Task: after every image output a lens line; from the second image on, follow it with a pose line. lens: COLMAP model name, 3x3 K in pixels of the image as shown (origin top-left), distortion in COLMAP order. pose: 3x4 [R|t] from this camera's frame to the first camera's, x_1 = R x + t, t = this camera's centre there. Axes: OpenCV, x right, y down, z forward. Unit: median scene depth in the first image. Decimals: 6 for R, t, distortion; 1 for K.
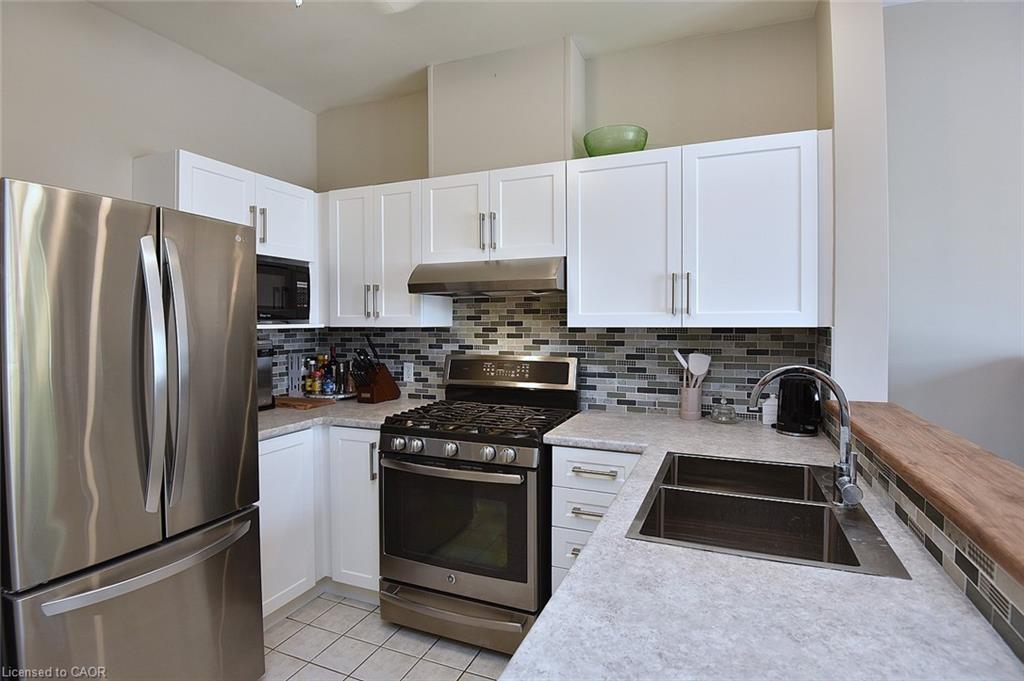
lens RADIAL K [[504.8, 0, 510.7], [0, 504.8, 332.1], [0, 0, 1]] dist [-0.001903, -0.029241]
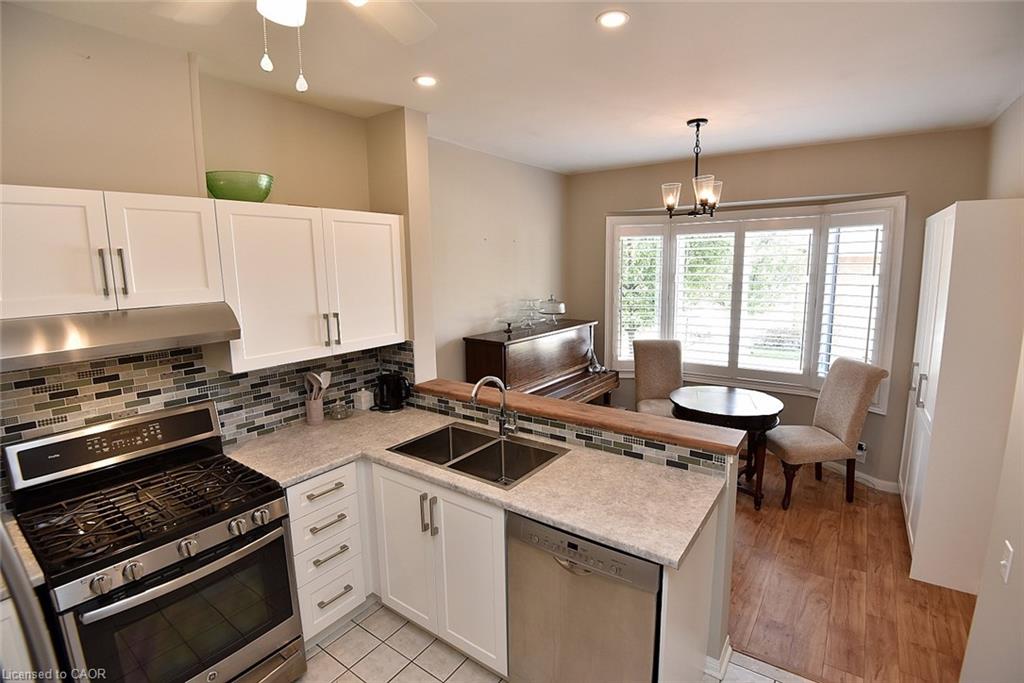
lens RADIAL K [[481.2, 0, 512.0], [0, 481.2, 341.5], [0, 0, 1]] dist [0.000353, -0.023784]
pose [[0.226842, -0.156660, 0.961249, -0.696056], [0.038669, 0.987649, 0.151837, -0.204957], [-0.973164, 0.002727, 0.230098, 0.279305]]
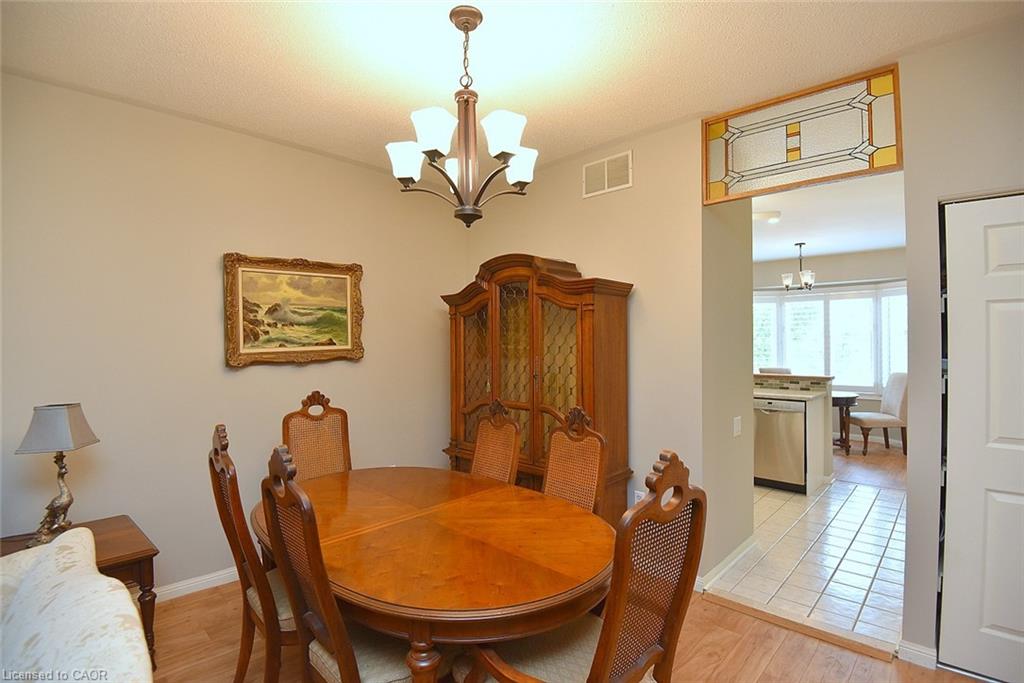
lens RADIAL K [[481.2, 0, 512.0], [0, 481.2, 341.5], [0, 0, 1]] dist [0.000353, -0.023784]
pose [[0.365278, 0.003625, 0.930892, -2.400225], [0.022936, 0.999654, -0.012893, -0.034453], [-0.930616, 0.026060, 0.365068, 0.643835]]
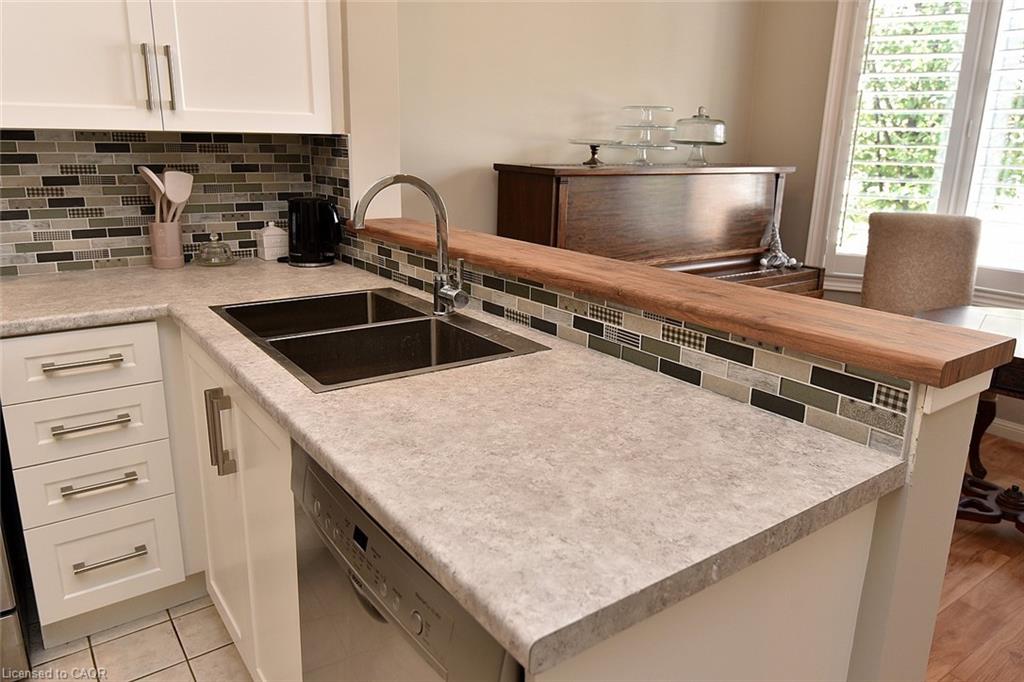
lens RADIAL K [[719.3, 0, 500.3], [0, 719.3, 334.9], [0, 0, 1]] dist [0.002650, 0.000703]
pose [[0.529353, -0.207794, 0.822561, -0.264684], [-0.000324, 0.969493, 0.245121, 0.018641], [-0.848402, -0.130022, 0.513136, 0.087820]]
